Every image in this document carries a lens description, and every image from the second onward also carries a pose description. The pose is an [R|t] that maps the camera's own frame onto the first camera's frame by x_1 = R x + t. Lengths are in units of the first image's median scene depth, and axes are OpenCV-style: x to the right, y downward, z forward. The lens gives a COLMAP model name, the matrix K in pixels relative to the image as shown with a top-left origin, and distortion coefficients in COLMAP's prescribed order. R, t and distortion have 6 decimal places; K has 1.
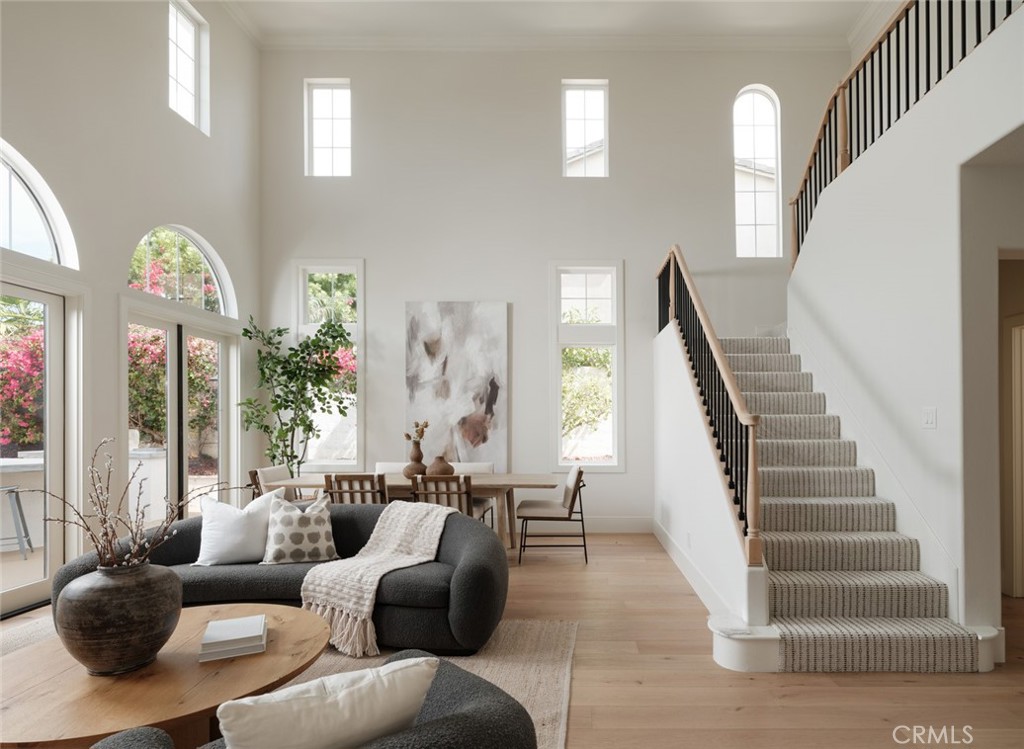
lens RADIAL K [[557.8, 0, 578.0], [0, 557.8, 422.6], [0, 0, 1]] dist [-0.008642, 0.002116]
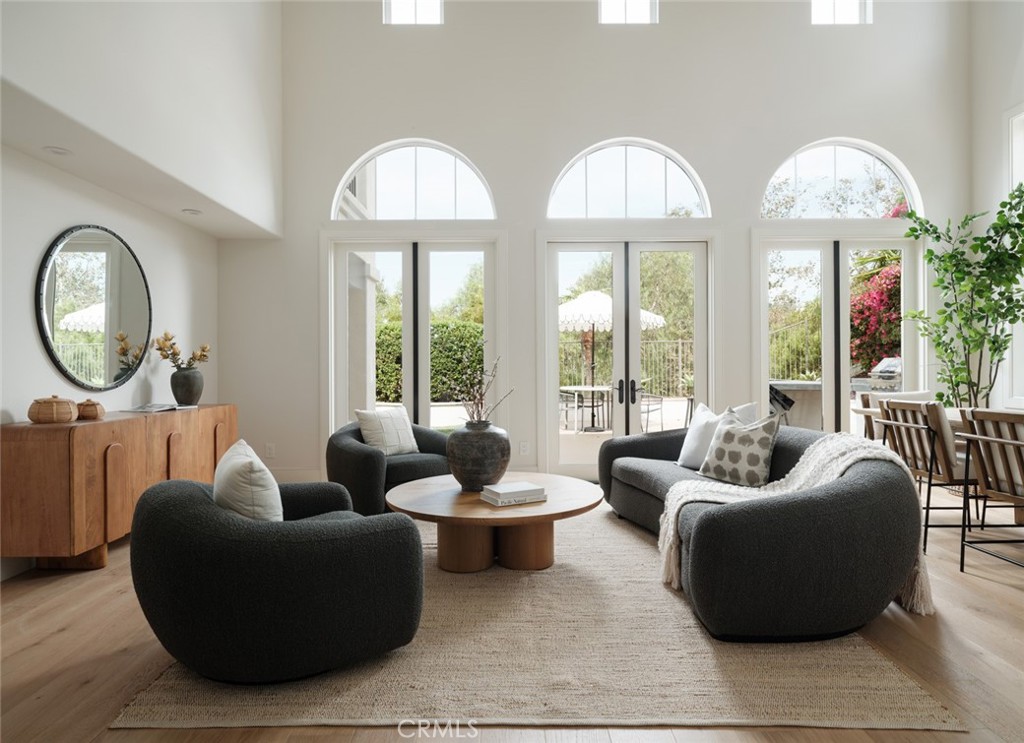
lens RADIAL K [[602.0, 0, 506.3], [0, 602.0, 376.5], [0, 0, 1]] dist [-0.001660, -0.003656]
pose [[-0.005358, 0.013139, -0.999899, 0.291304], [0.004759, 0.999903, 0.013113, 0.037047], [0.999974, -0.004688, -0.005420, 0.377012]]
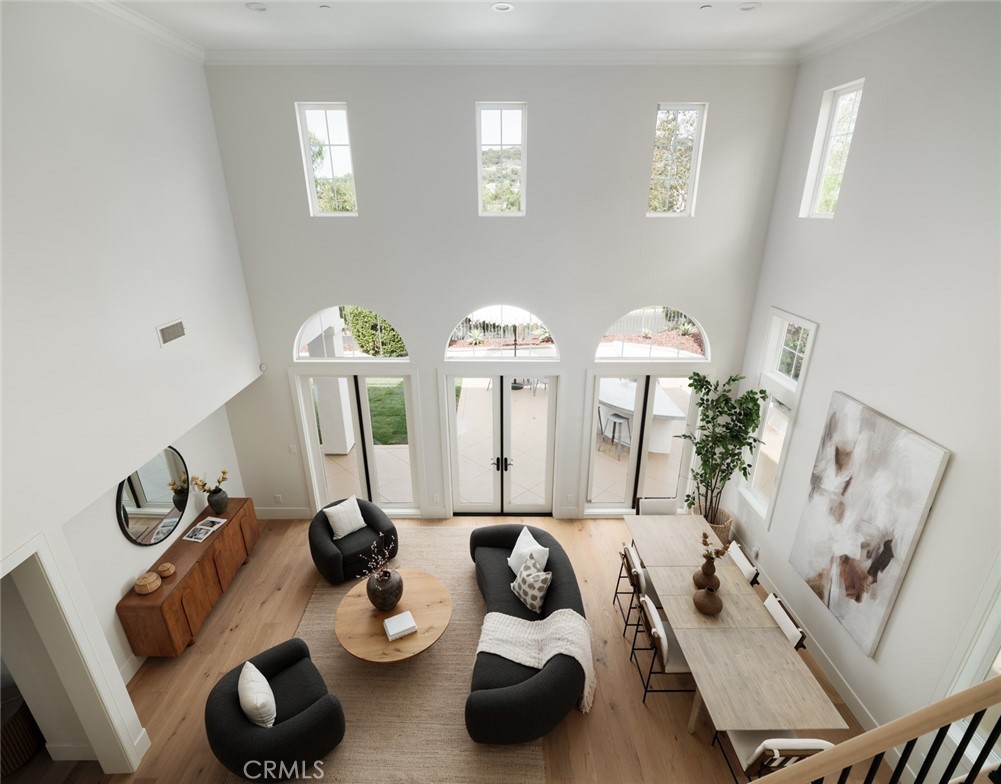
lens RADIAL K [[477.9, 0, 483.7], [0, 477.9, 394.0], [0, 0, 1]] dist [-0.002650, -0.000049]
pose [[-0.015282, 0.373102, -0.927664, 0.356068], [0.015656, 0.927748, 0.372878, -0.503586], [0.999761, -0.008825, -0.020020, 0.538051]]
